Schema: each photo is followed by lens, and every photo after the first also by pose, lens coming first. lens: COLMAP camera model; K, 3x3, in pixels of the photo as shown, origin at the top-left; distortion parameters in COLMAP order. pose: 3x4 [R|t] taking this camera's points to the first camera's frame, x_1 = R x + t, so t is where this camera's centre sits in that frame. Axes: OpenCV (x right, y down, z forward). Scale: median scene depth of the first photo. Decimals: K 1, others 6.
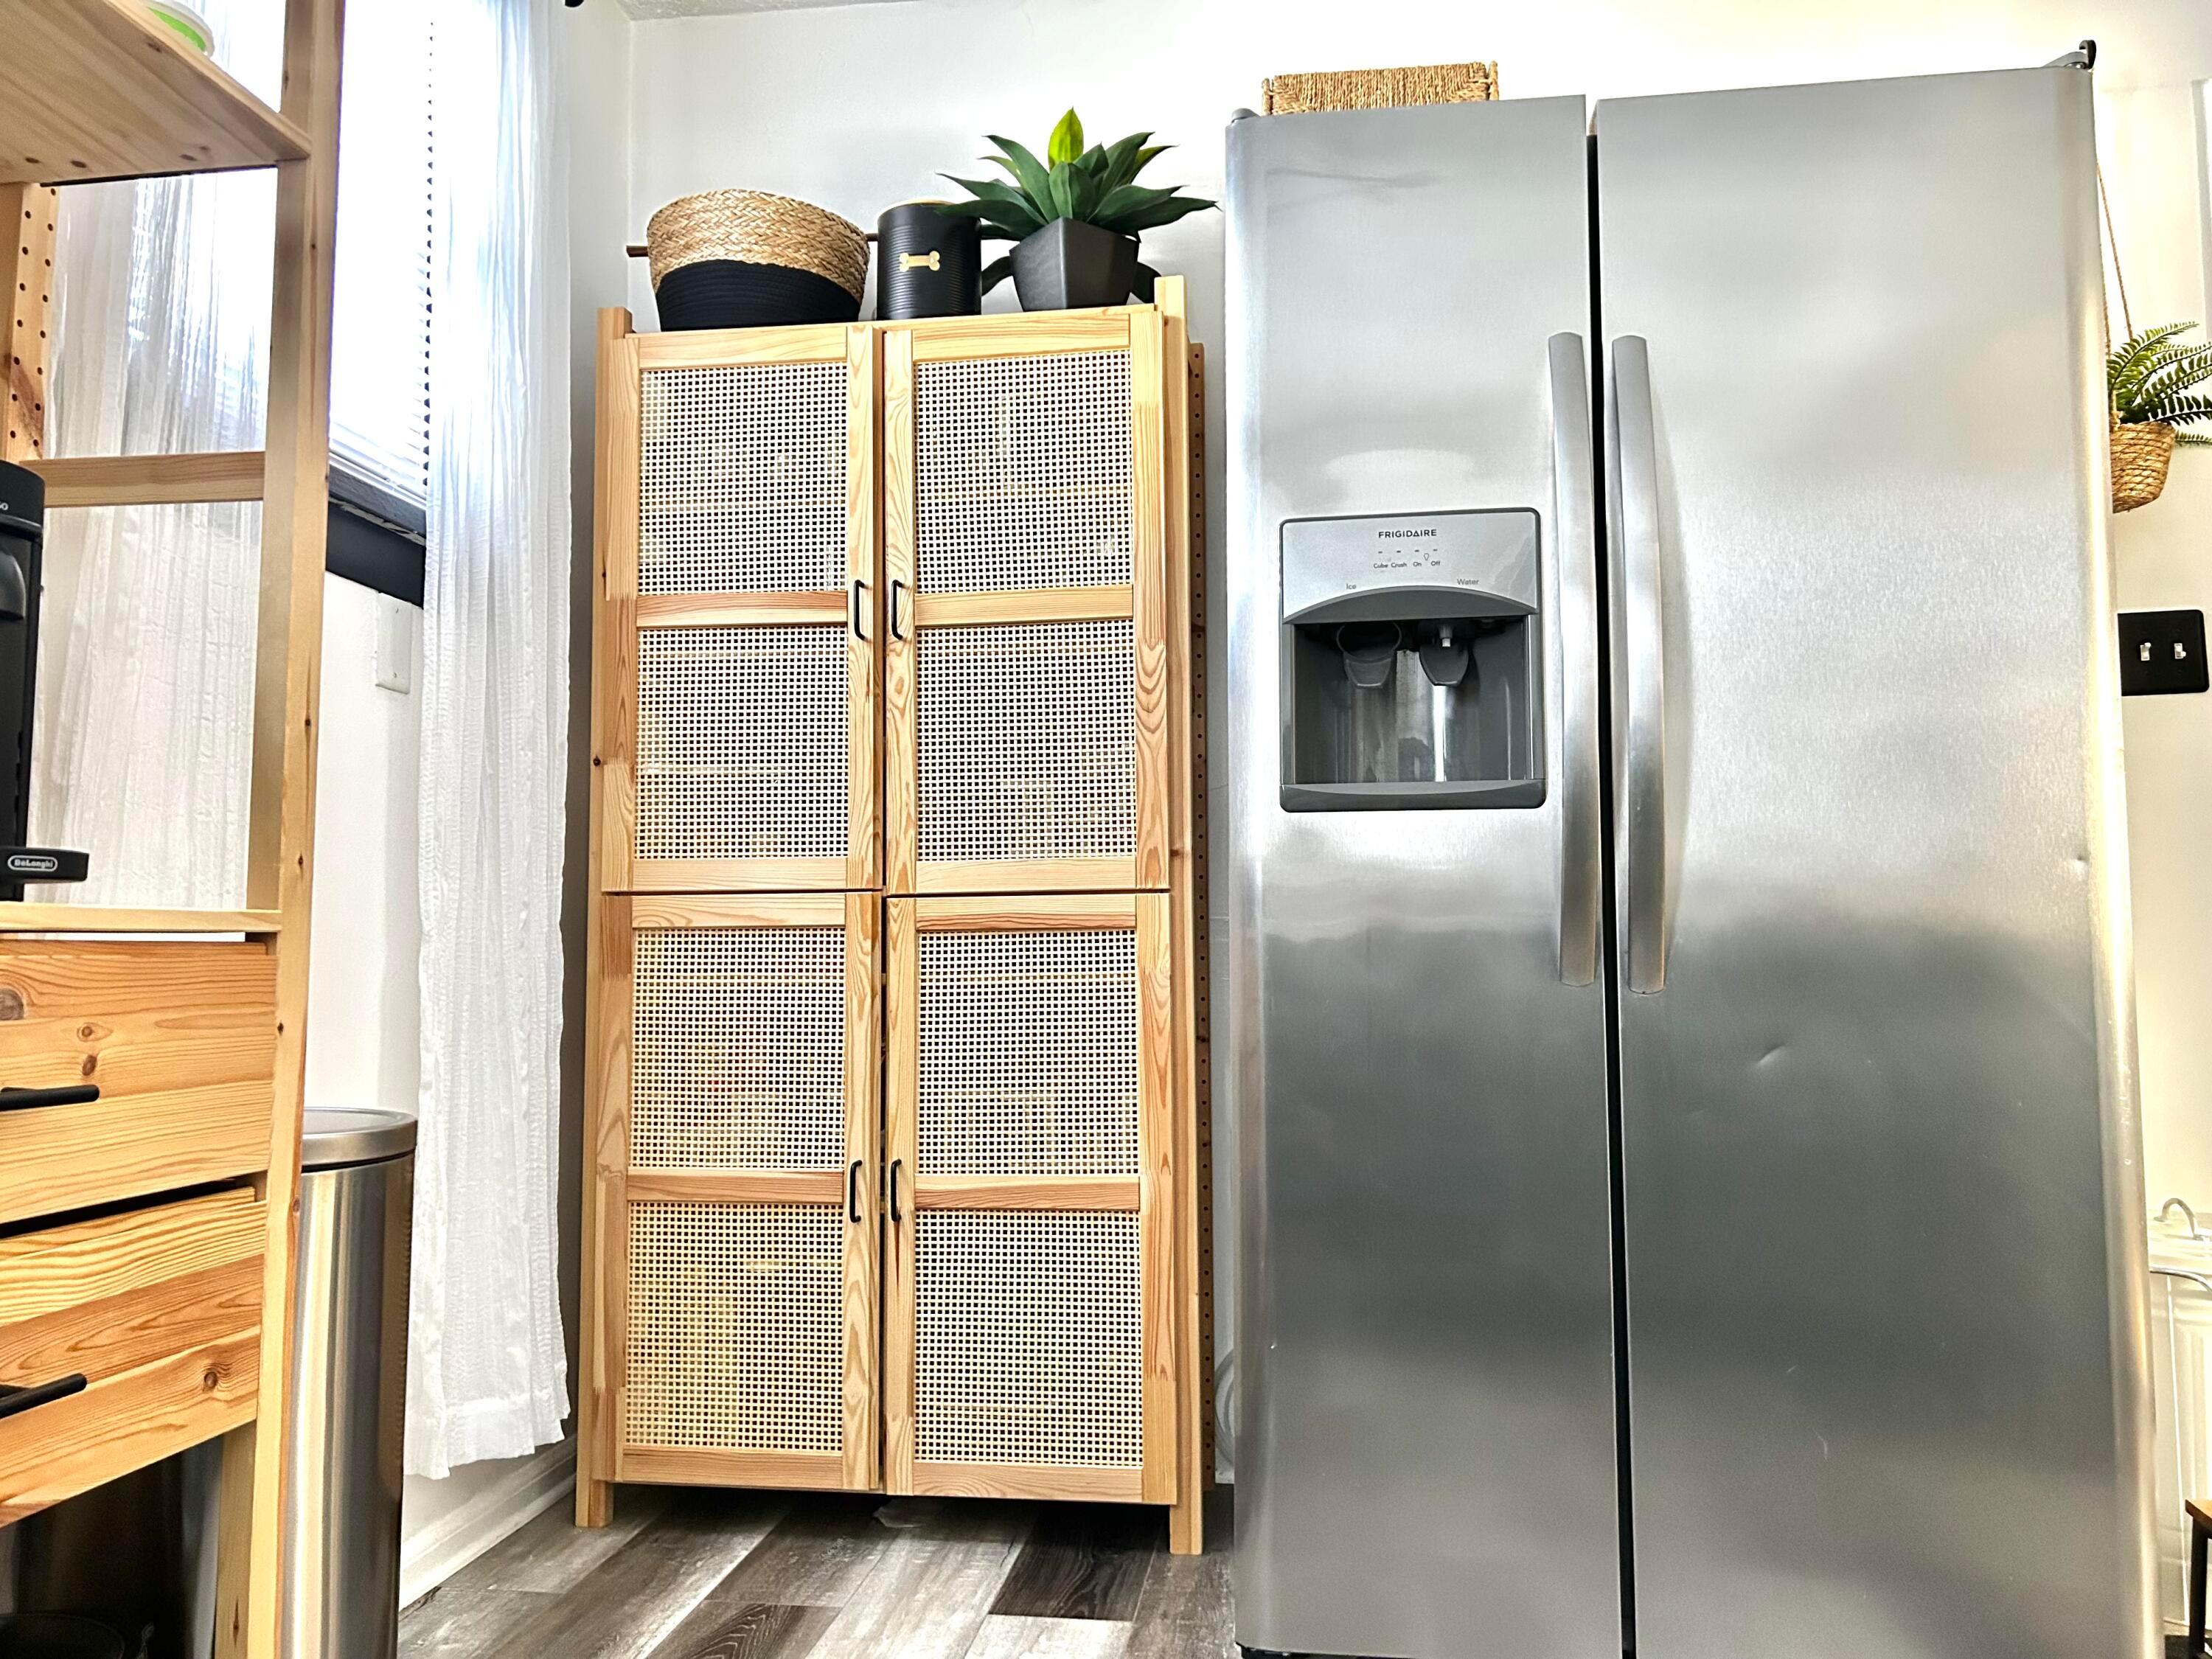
lens RADIAL K [[1666.2, 0, 1107.8], [0, 1666.2, 832.6], [0, 0, 1]] dist [0.007463, 0.000117]
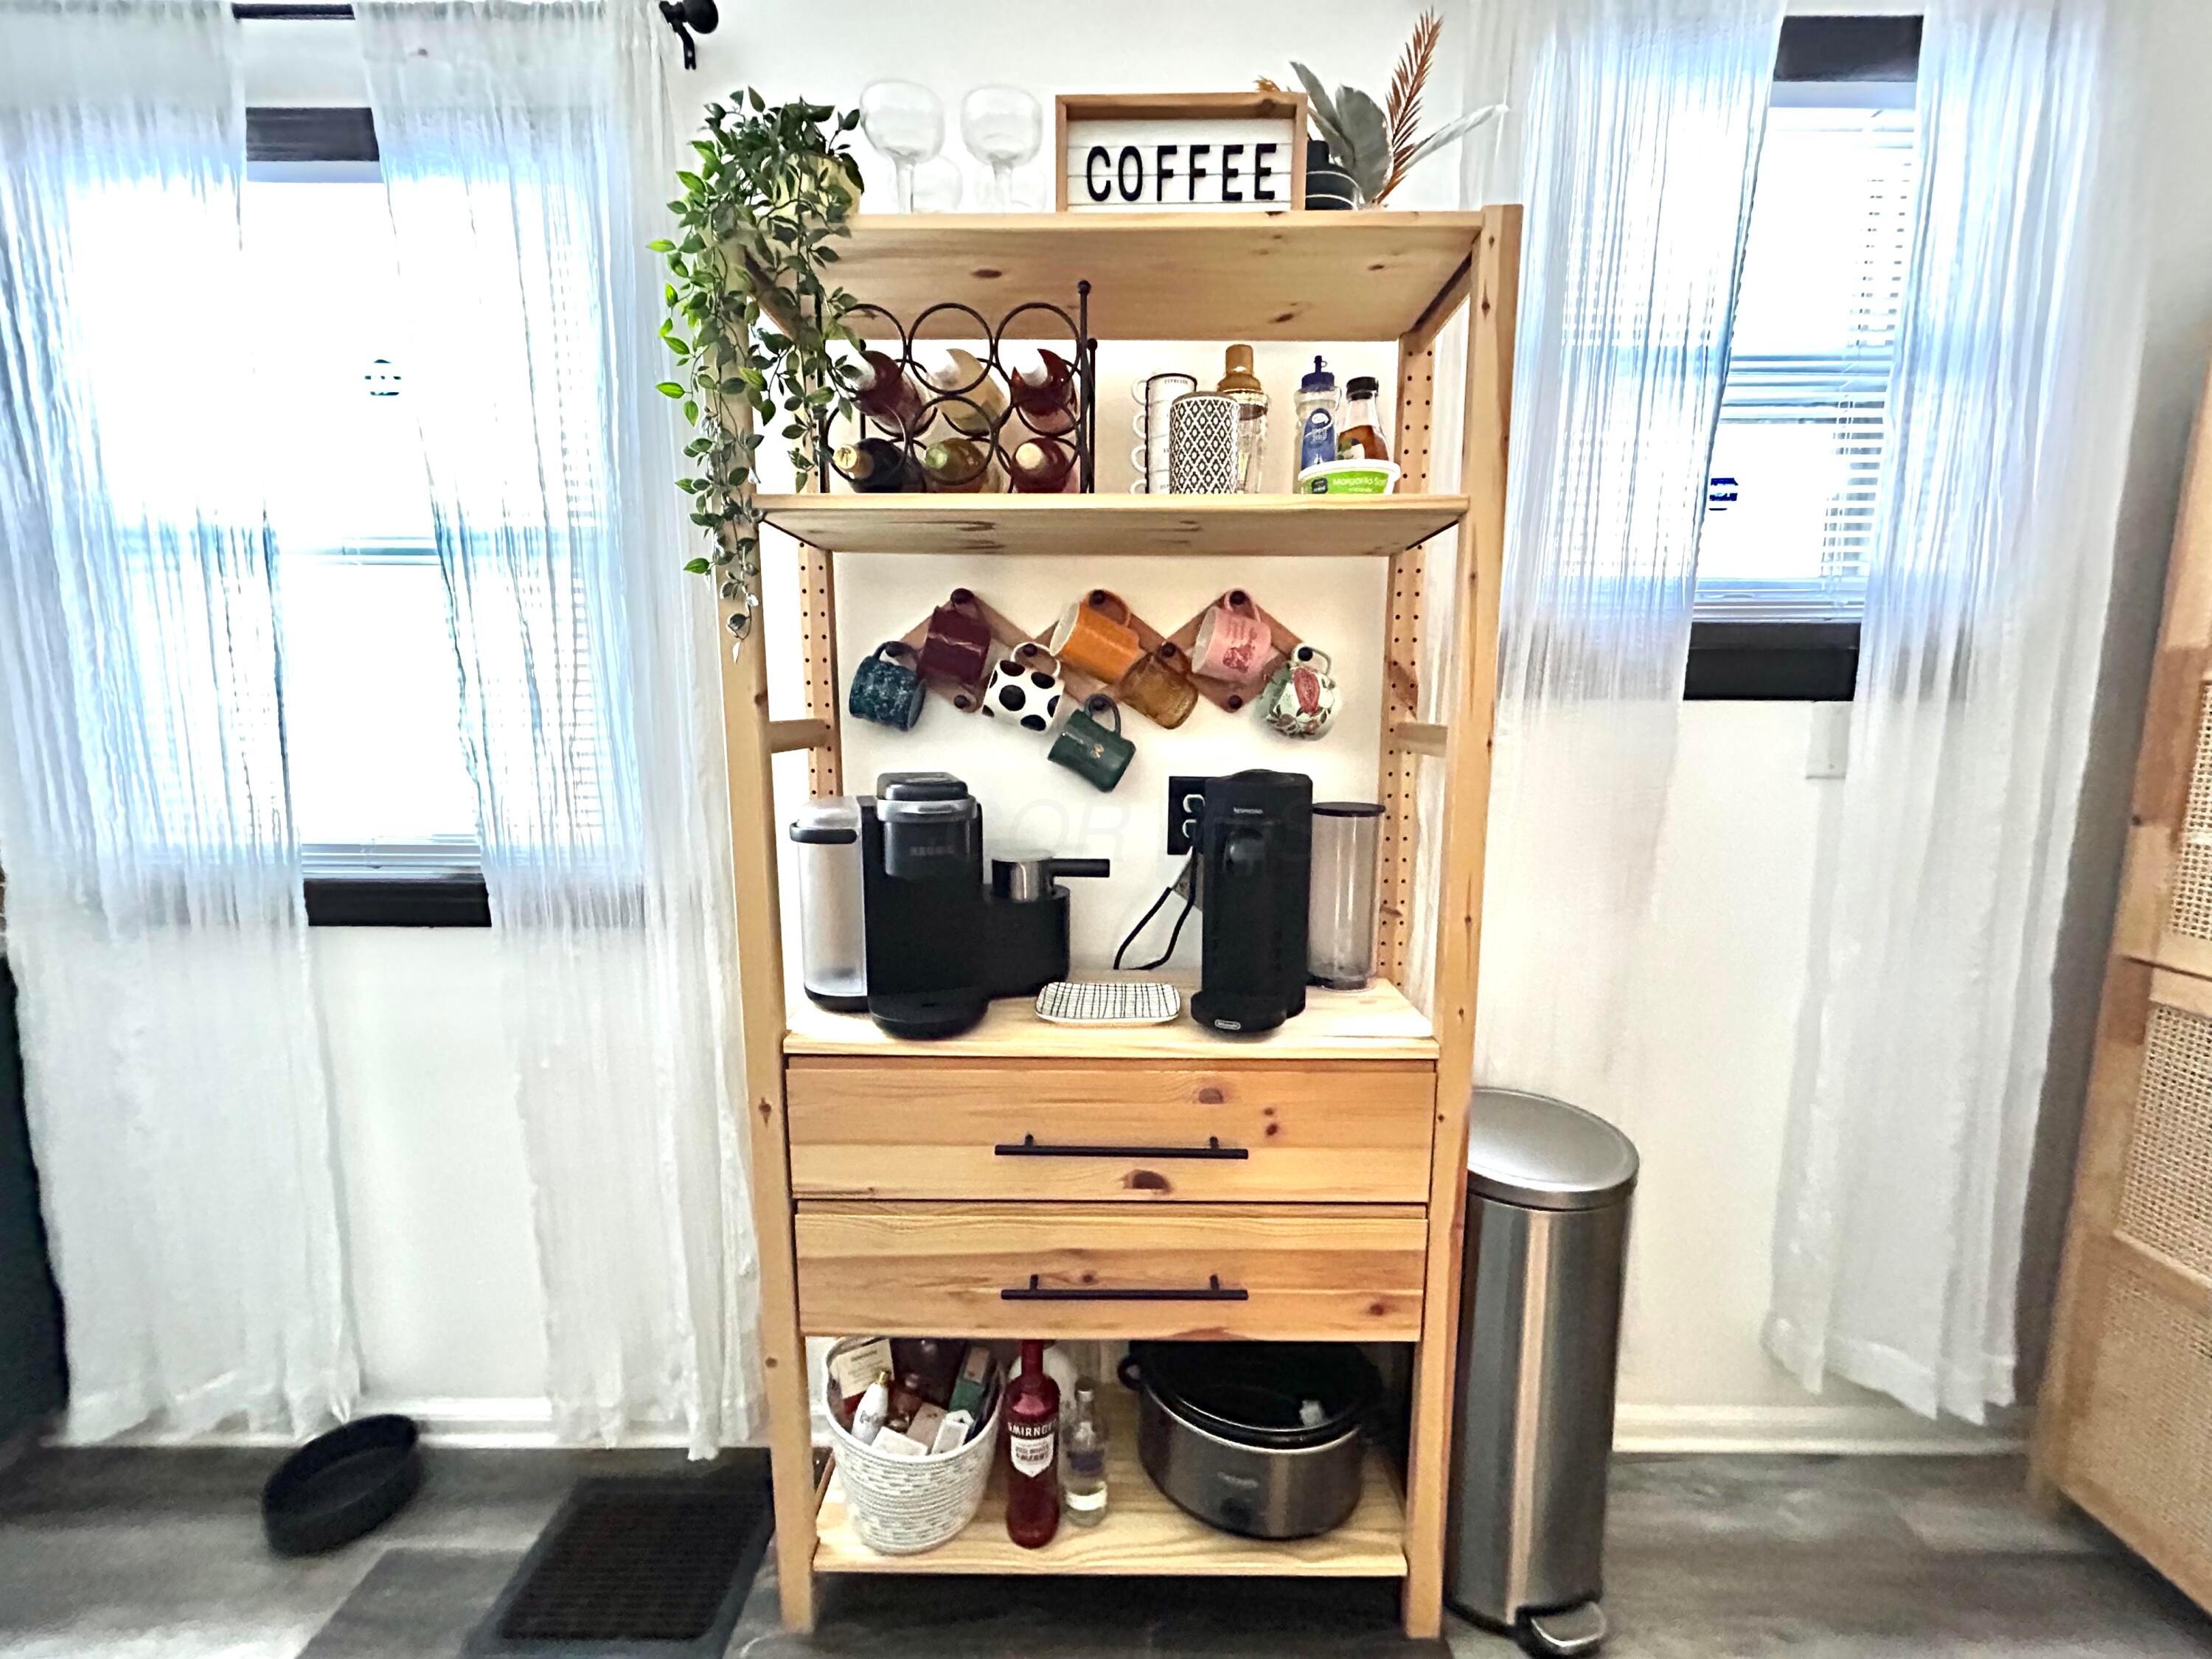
lens RADIAL K [[888.0, 0, 1102.9], [0, 888.0, 826.0], [0, 0, 1]] dist [-0.001892, 0.000535]
pose [[0.130449, 0.132115, -0.982613, 0.145465], [0.071163, 0.987278, 0.142190, -0.181170], [0.988898, -0.088474, 0.119387, 0.394974]]
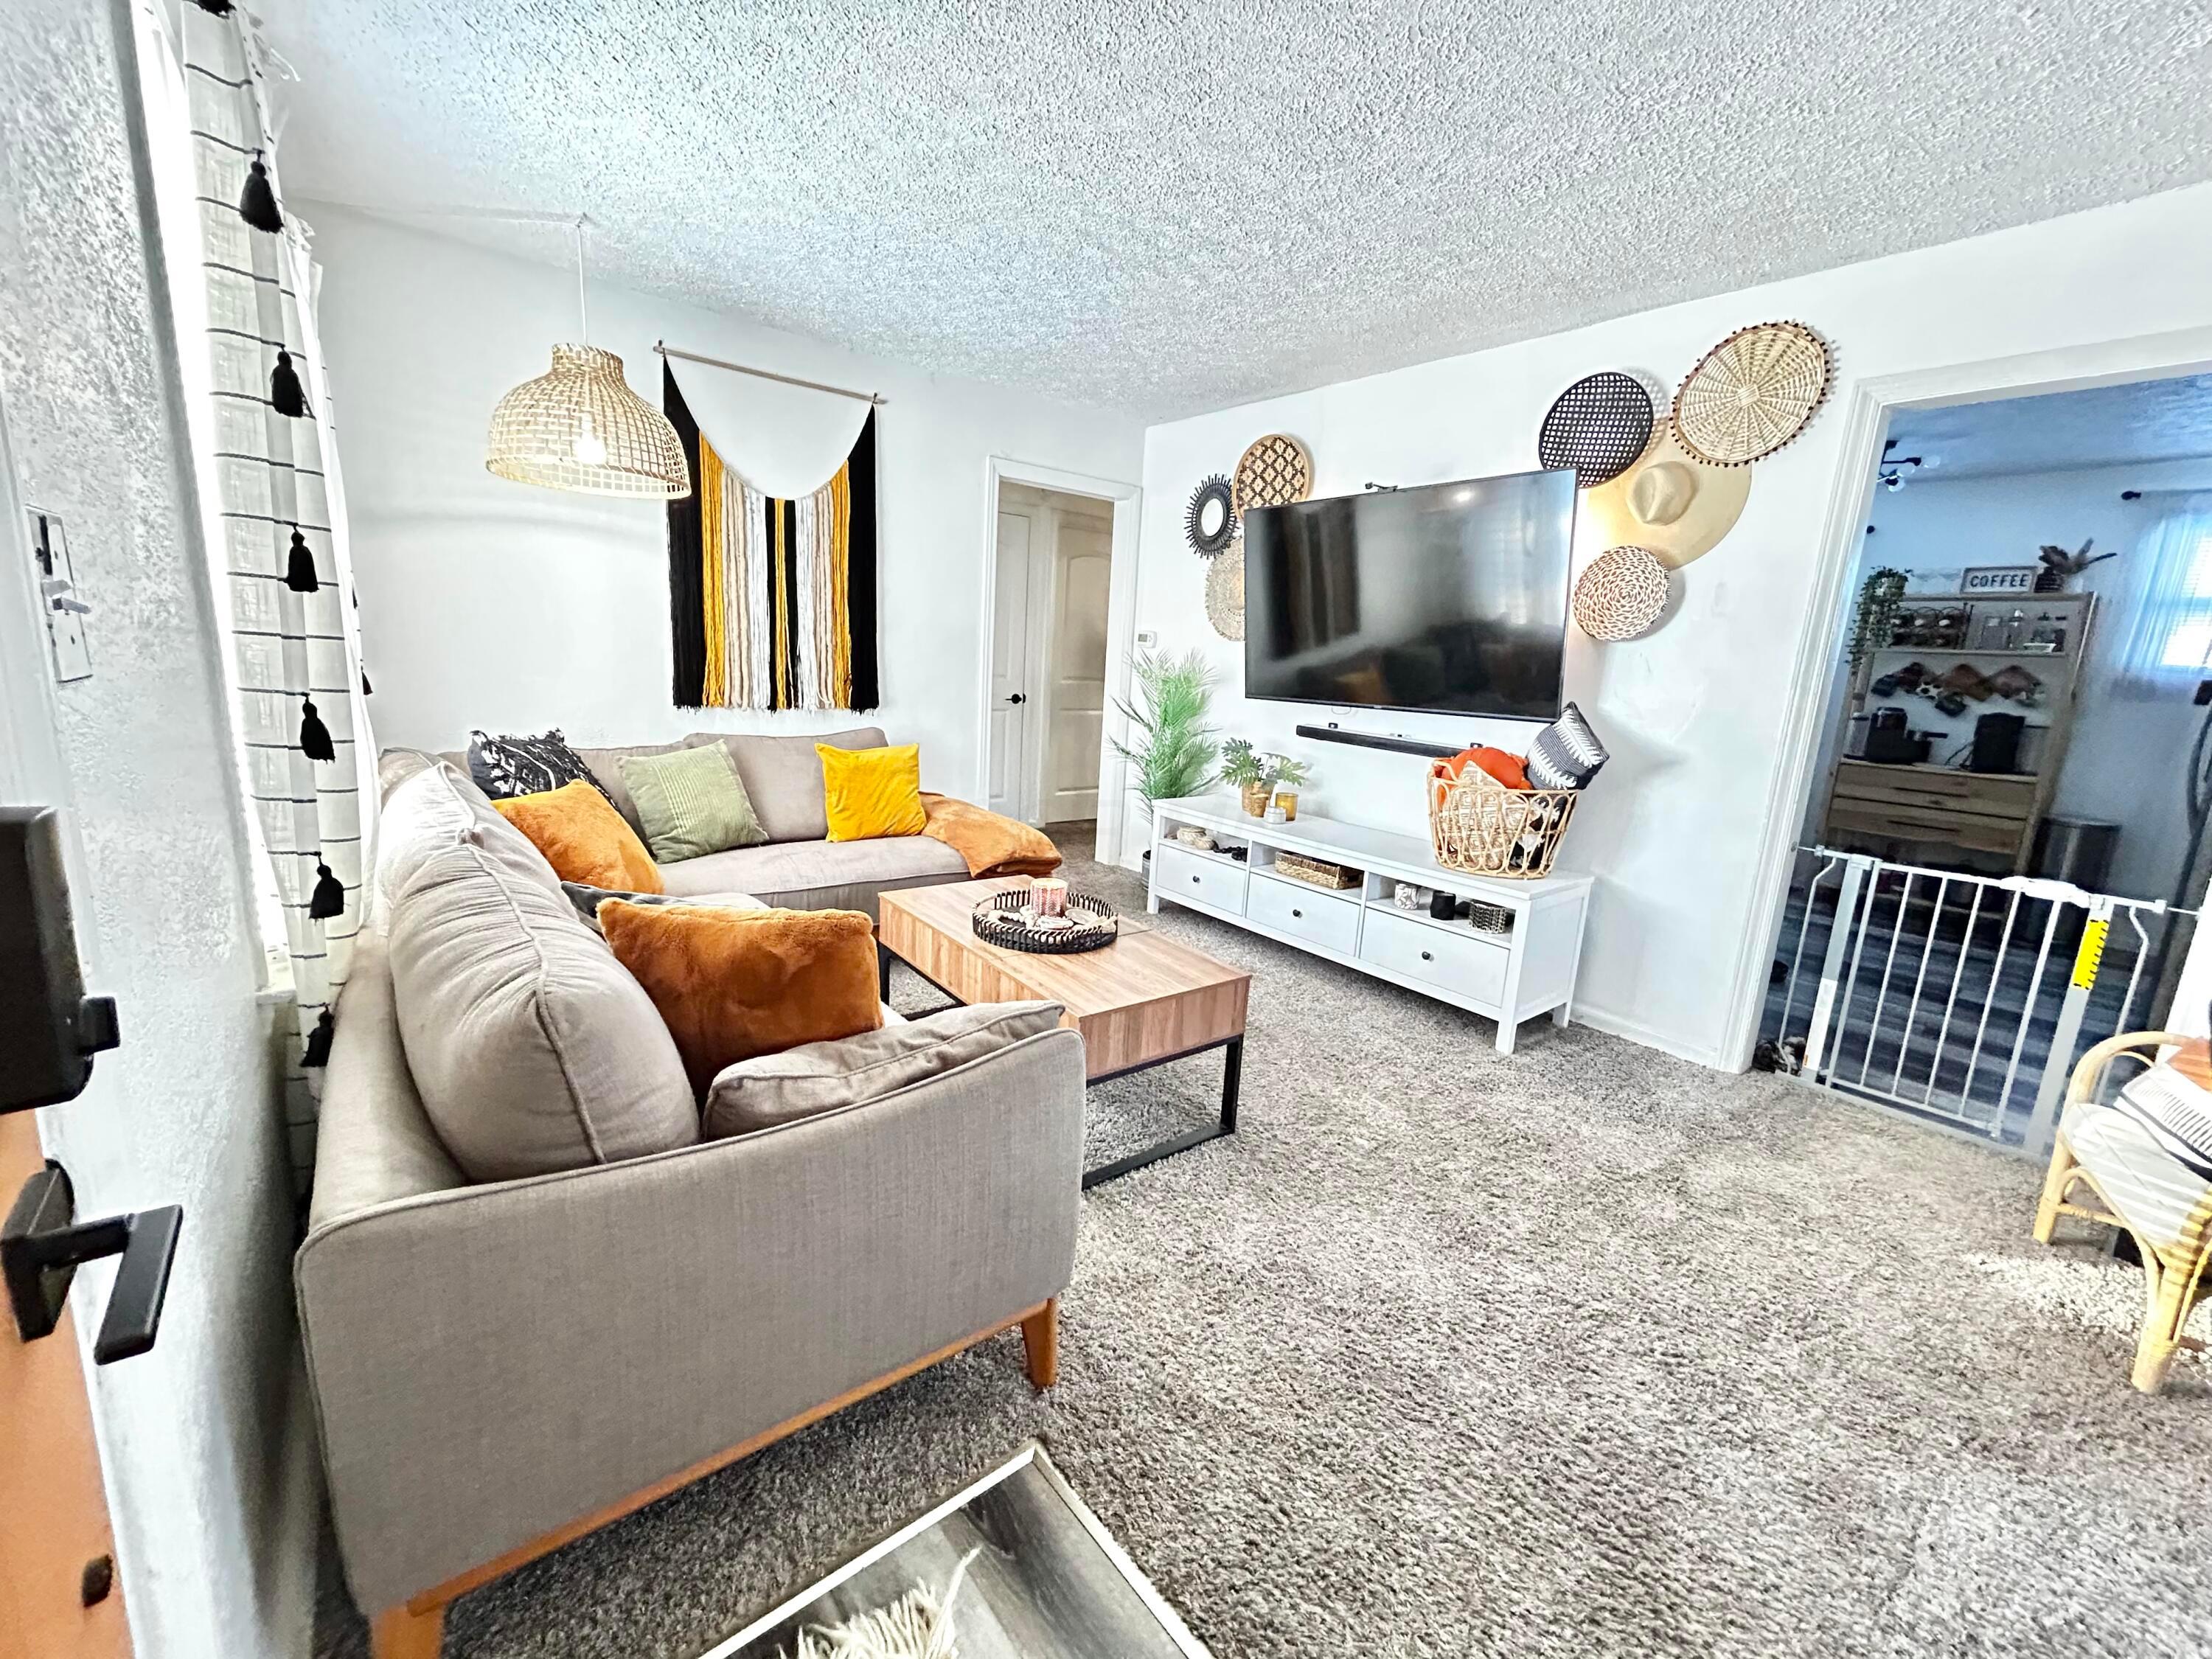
lens RADIAL K [[888.0, 0, 1089.1], [0, 888.0, 825.3], [0, 0, 1]] dist [-0.001892, 0.000535]
pose [[-0.698261, 0.104047, -0.708241, 2.970215], [0.002915, 0.989785, 0.142535, -0.174010], [0.715837, 0.097462, -0.691432, 0.492558]]
